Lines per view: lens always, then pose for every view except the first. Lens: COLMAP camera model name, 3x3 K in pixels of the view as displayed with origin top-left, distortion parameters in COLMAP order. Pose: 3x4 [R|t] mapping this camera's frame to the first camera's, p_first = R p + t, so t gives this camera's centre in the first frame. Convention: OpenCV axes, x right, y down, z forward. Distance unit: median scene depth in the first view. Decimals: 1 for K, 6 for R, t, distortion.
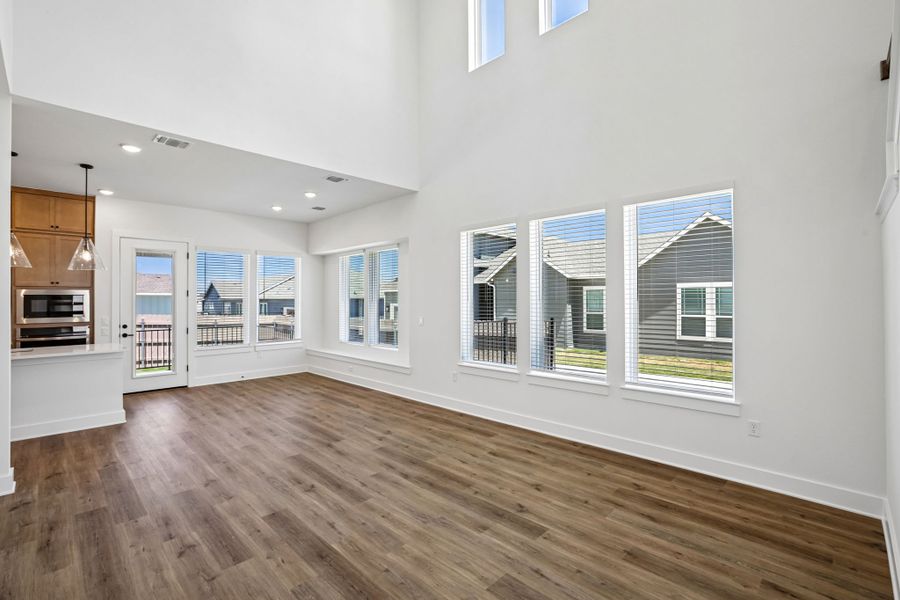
lens RADIAL K [[408.3, 0, 458.1], [0, 408.3, 302.2], [0, 0, 1]] dist [-0.039515, 0.015109]
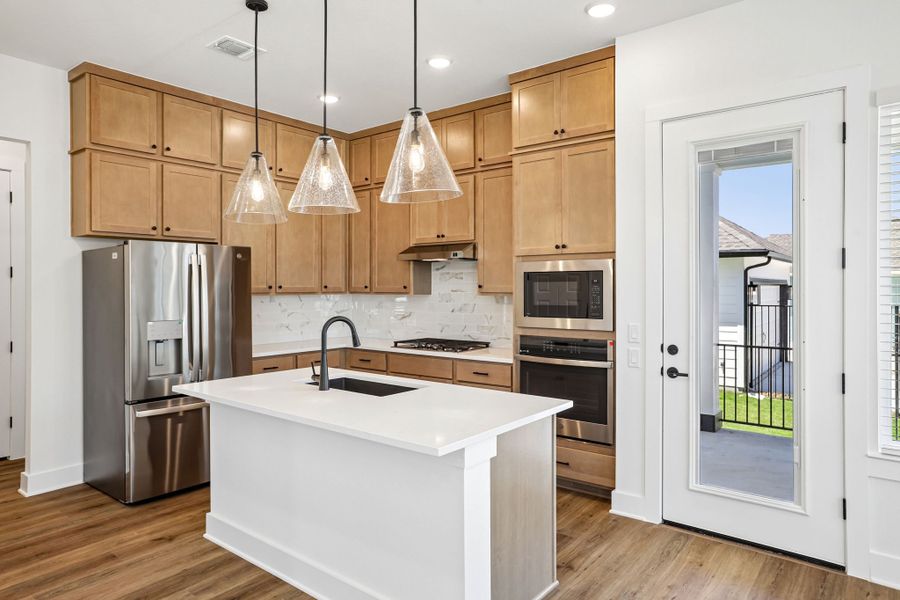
lens RADIAL K [[557.8, 0, 449.0], [0, 557.8, 287.0], [0, 0, 1]] dist [-0.038692, 0.039056]
pose [[0.099953, 0.002408, -0.994989, -0.243478], [-0.000083, 0.999997, 0.002411, -0.000955], [0.994992, -0.000158, 0.099953, 0.554723]]
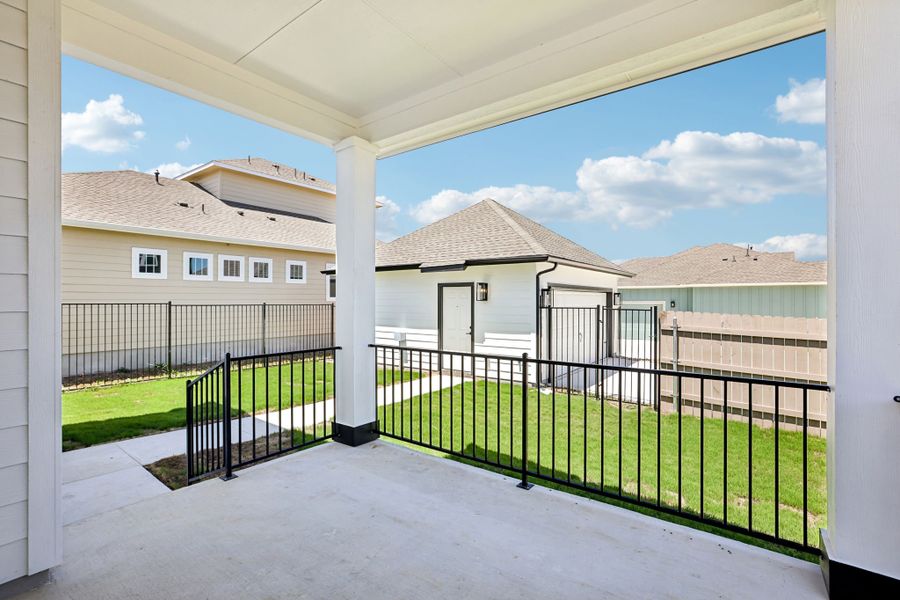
lens RADIAL K [[408.3, 0, 444.0], [0, 408.3, 298.5], [0, 0, 1]] dist [-0.039515, 0.015109]
pose [[0.120123, -0.001904, -0.992757, -0.472021], [-0.001946, 0.999996, -0.002153, 0.025585], [0.992757, 0.002190, 0.120118, 1.035718]]
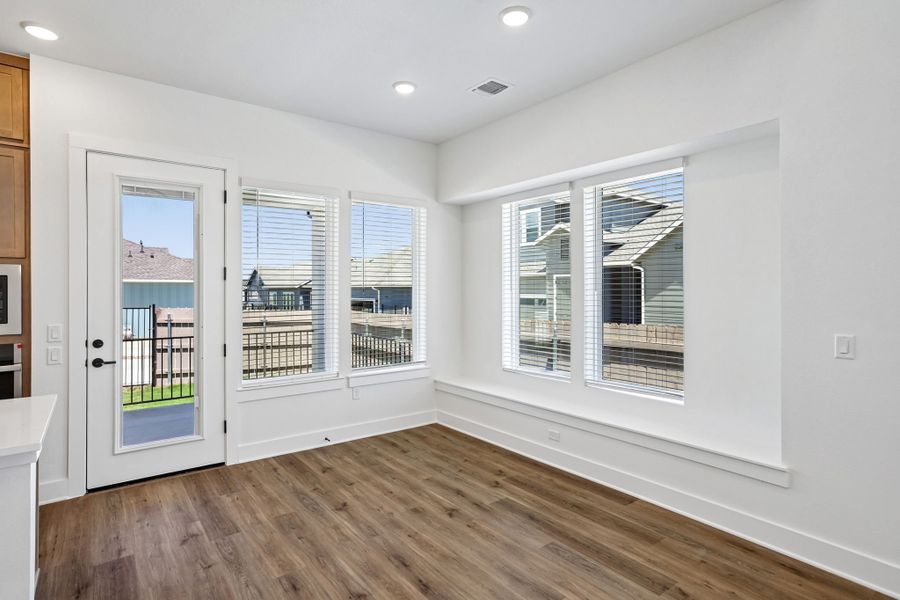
lens RADIAL K [[474.1, 0, 454.4], [0, 474.1, 295.5], [0, 0, 1]] dist [-0.021895, 0.012582]
pose [[0.989428, 0.003448, -0.144982, -0.261420], [-0.002248, 0.999962, 0.008441, -0.000576], [0.145006, -0.008025, 0.989398, 0.395326]]
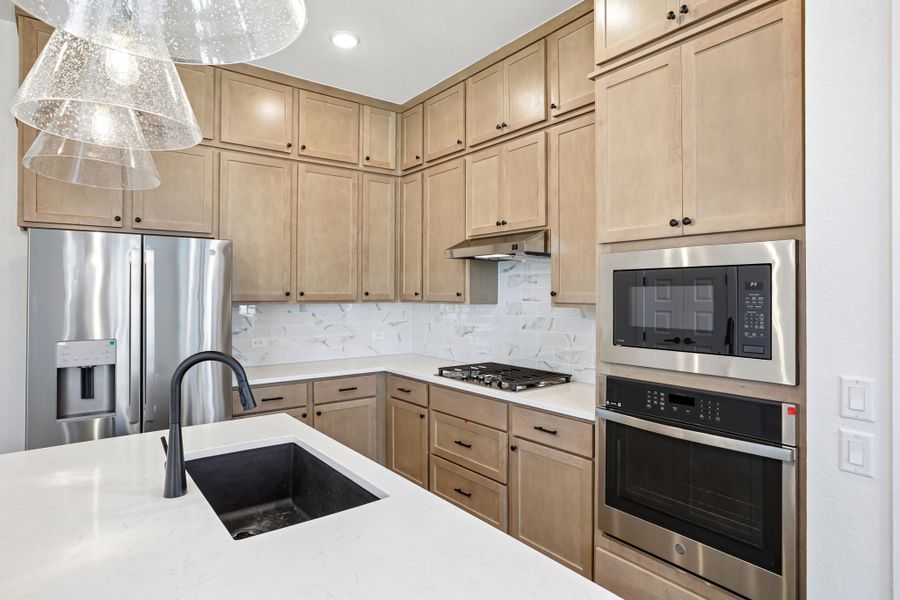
lens RADIAL K [[512.9, 0, 437.5], [0, 512.9, 286.9], [0, 0, 1]] dist [0.003179, 0.008363]
pose [[-0.163743, -0.009662, -0.986456, -0.450553], [-0.002014, 0.999953, -0.009460, -0.001377], [0.986501, 0.000438, -0.163755, 0.624087]]
